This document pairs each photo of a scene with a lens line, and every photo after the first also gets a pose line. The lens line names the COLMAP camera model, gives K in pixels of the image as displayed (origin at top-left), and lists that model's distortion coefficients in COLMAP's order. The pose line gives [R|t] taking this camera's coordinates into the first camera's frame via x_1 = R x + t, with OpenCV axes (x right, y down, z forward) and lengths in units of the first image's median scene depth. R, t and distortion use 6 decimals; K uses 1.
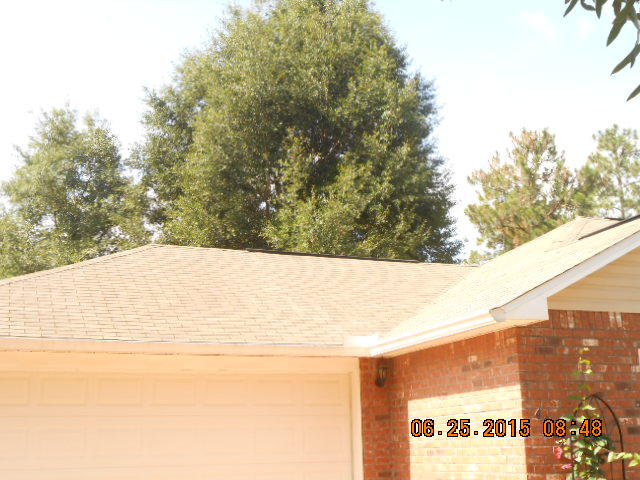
lens RADIAL K [[878.6, 0, 319.5], [0, 878.6, 239.5], [0, 0, 1]] dist [-0.001150, 0.000000]
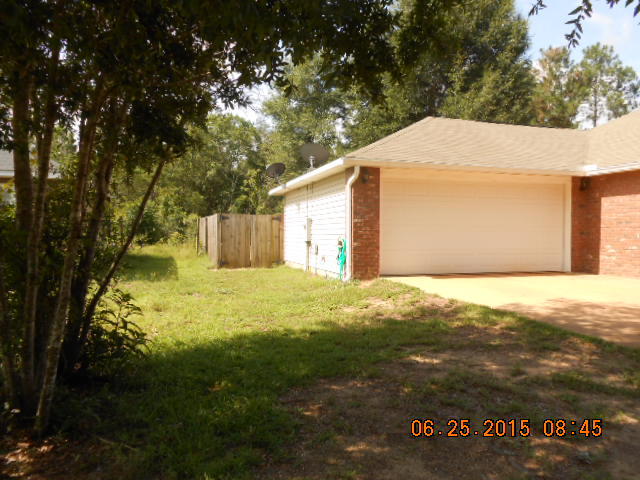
lens RADIAL K [[502.3, 0, 315.2], [0, 502.3, 239.7], [0, 0, 1]] dist [-0.021642, 0.017650]
pose [[0.995161, 0.027230, -0.094411, -0.435246], [-0.003257, 0.969446, 0.245285, -0.004070], [0.098205, -0.243790, 0.964843, -0.198667]]
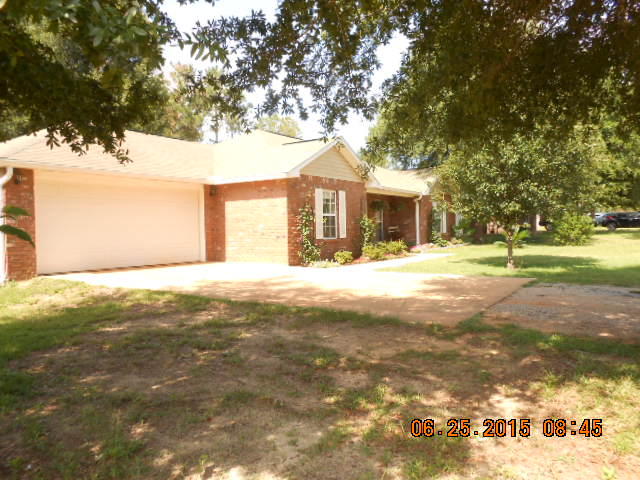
lens RADIAL K [[502.3, 0, 316.3], [0, 502.3, 246.9], [0, 0, 1]] dist [-0.021642, 0.017650]
pose [[0.822080, -0.013339, 0.569215, -0.514675], [-0.131399, 0.968294, 0.212463, -0.038853], [-0.554002, -0.249456, 0.794263, -0.357709]]
